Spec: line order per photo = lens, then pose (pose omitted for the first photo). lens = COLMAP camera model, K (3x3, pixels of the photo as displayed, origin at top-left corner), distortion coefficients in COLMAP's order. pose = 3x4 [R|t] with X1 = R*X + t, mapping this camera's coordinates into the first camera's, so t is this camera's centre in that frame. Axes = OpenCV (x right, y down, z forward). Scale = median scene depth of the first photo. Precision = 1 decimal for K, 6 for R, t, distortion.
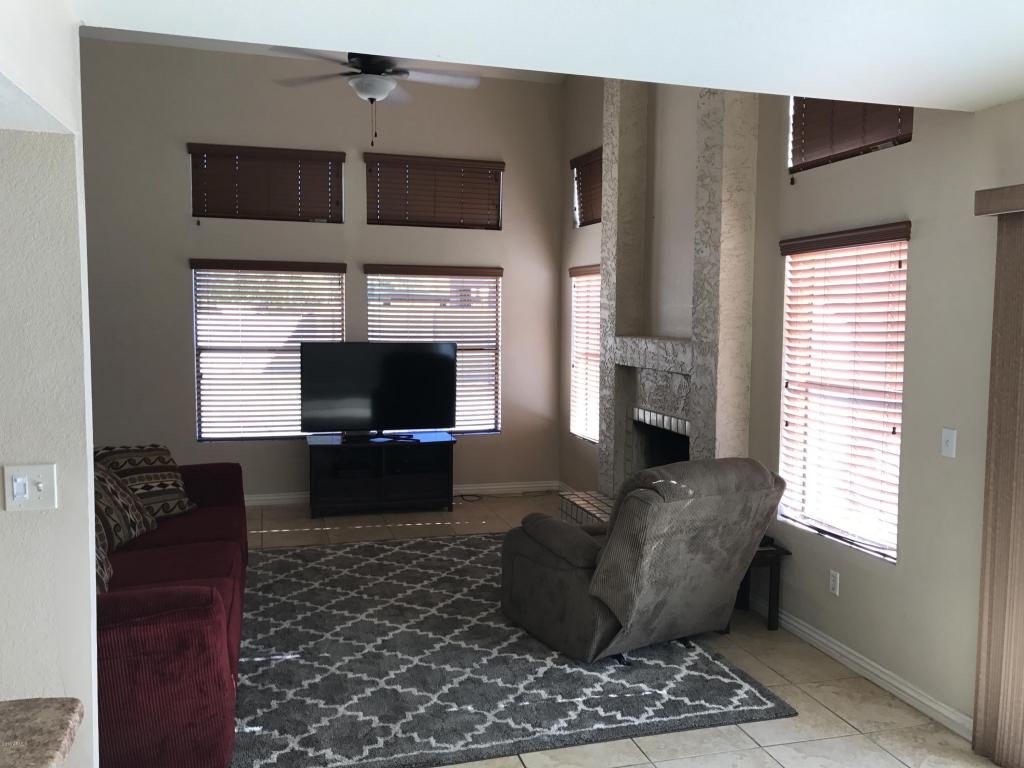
lens RADIAL K [[840.9, 0, 509.3], [0, 840.9, 384.0], [0, 0, 1]] dist [0.028750, -0.021928]
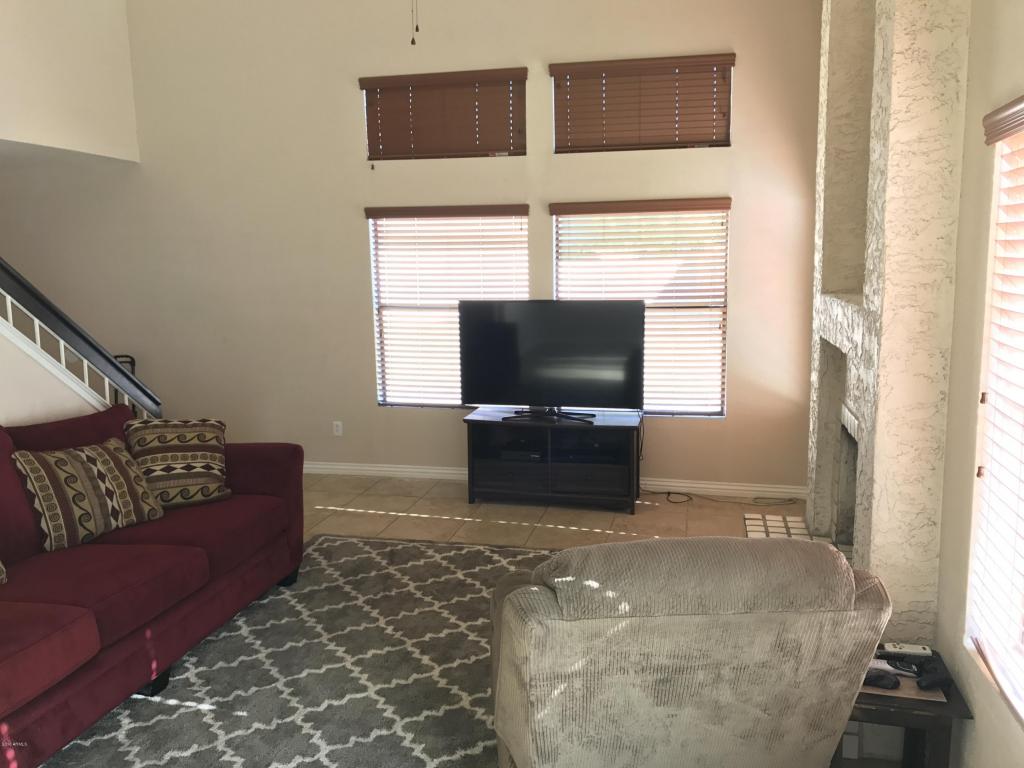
lens RADIAL K [[840.9, 0, 517.8], [0, 840.9, 384.0], [0, 0, 1]] dist [0.028750, -0.021928]
pose [[0.874340, 0.051638, -0.482560, 0.280109], [-0.019110, 0.997215, 0.072087, -0.034079], [0.484938, -0.053807, 0.872892, 0.348261]]
